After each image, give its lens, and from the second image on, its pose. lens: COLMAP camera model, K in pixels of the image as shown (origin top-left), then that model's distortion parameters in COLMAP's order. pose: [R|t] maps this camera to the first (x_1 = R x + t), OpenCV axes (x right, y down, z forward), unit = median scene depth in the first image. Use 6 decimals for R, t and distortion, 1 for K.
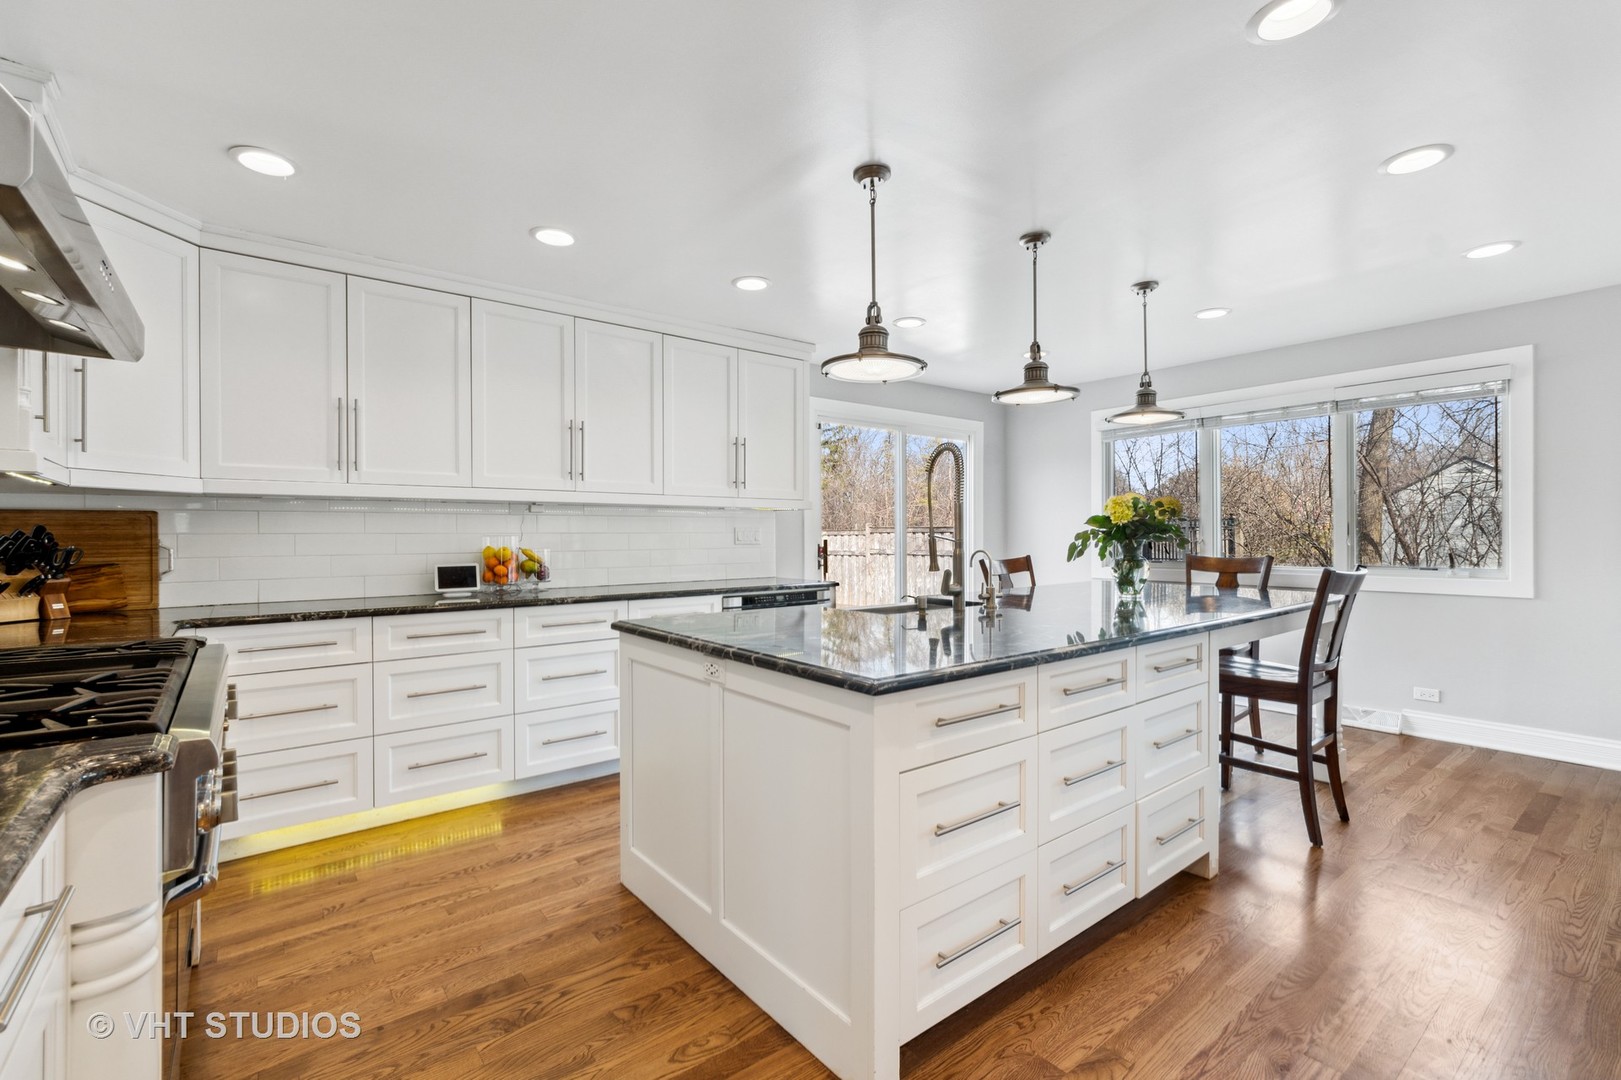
lens RADIAL K [[704.2, 0, 808.5], [0, 704.2, 539.6], [0, 0, 1]] dist [-0.019762, -0.001082]
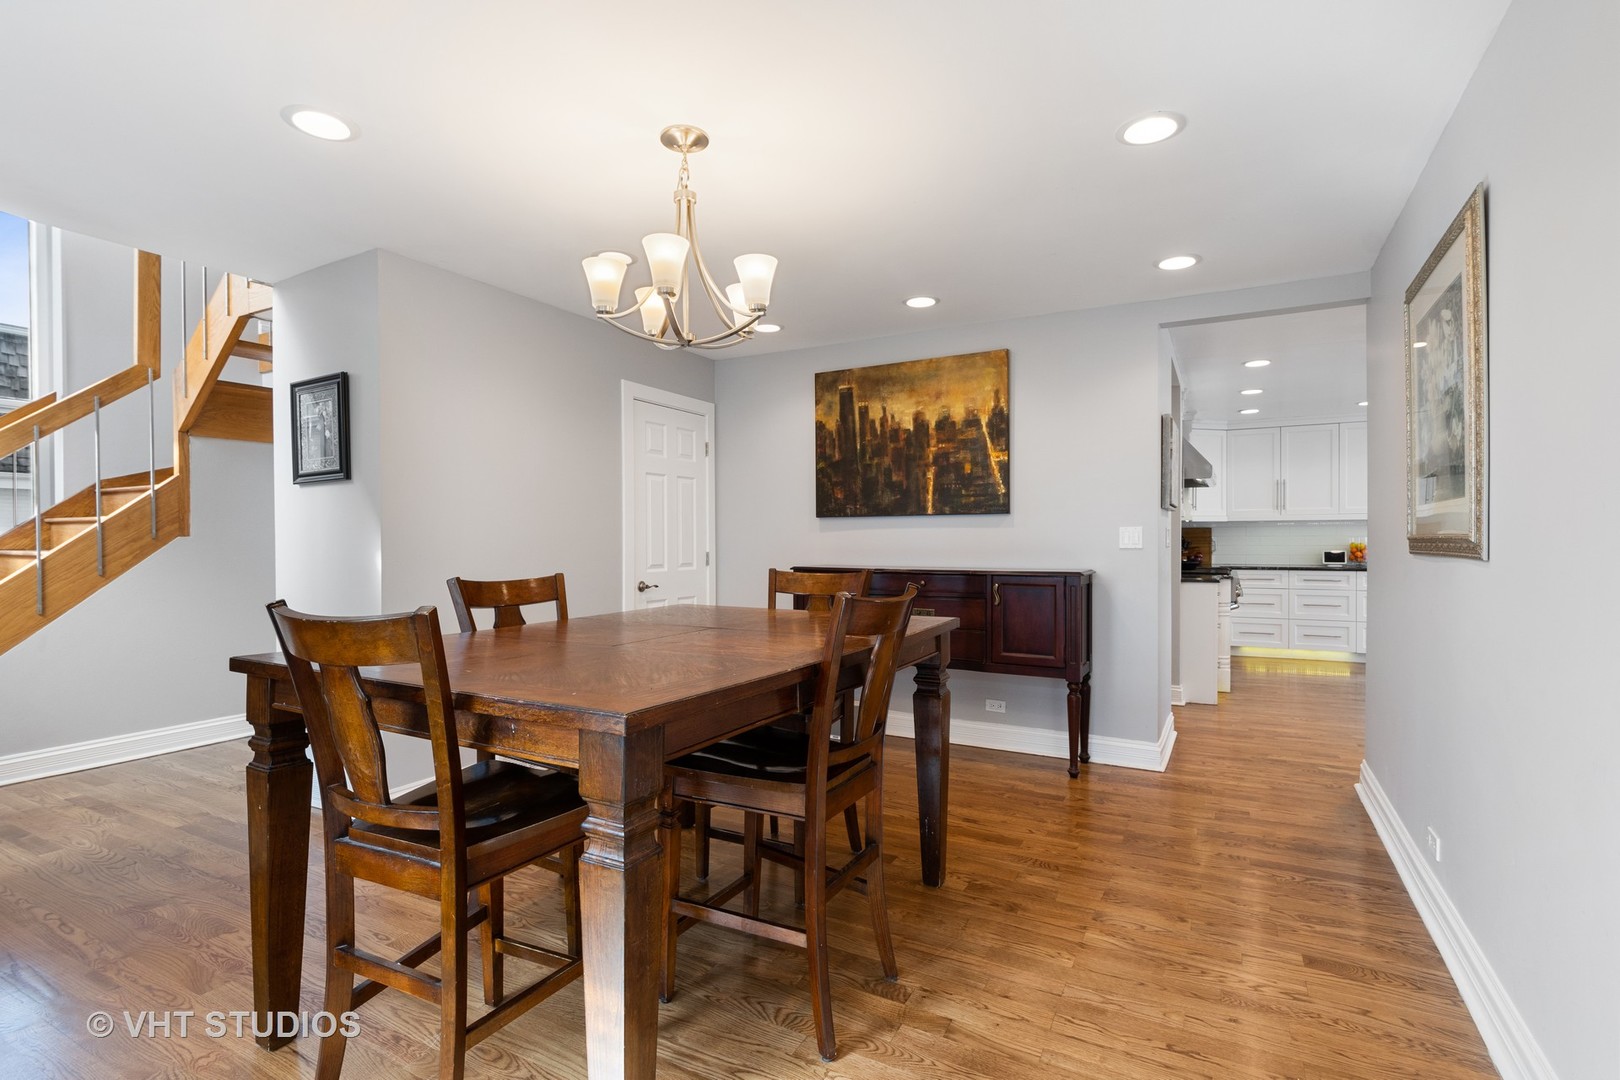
lens RADIAL K [[773.4, 0, 809.3], [0, 773.4, 544.9], [0, 0, 1]] dist [0.001221, 0.000100]
pose [[0.388943, 0.008953, -0.921218, 1.157308], [-0.005563, 0.999957, 0.007370, 0.011459], [0.921245, 0.002258, 0.388976, -1.522155]]
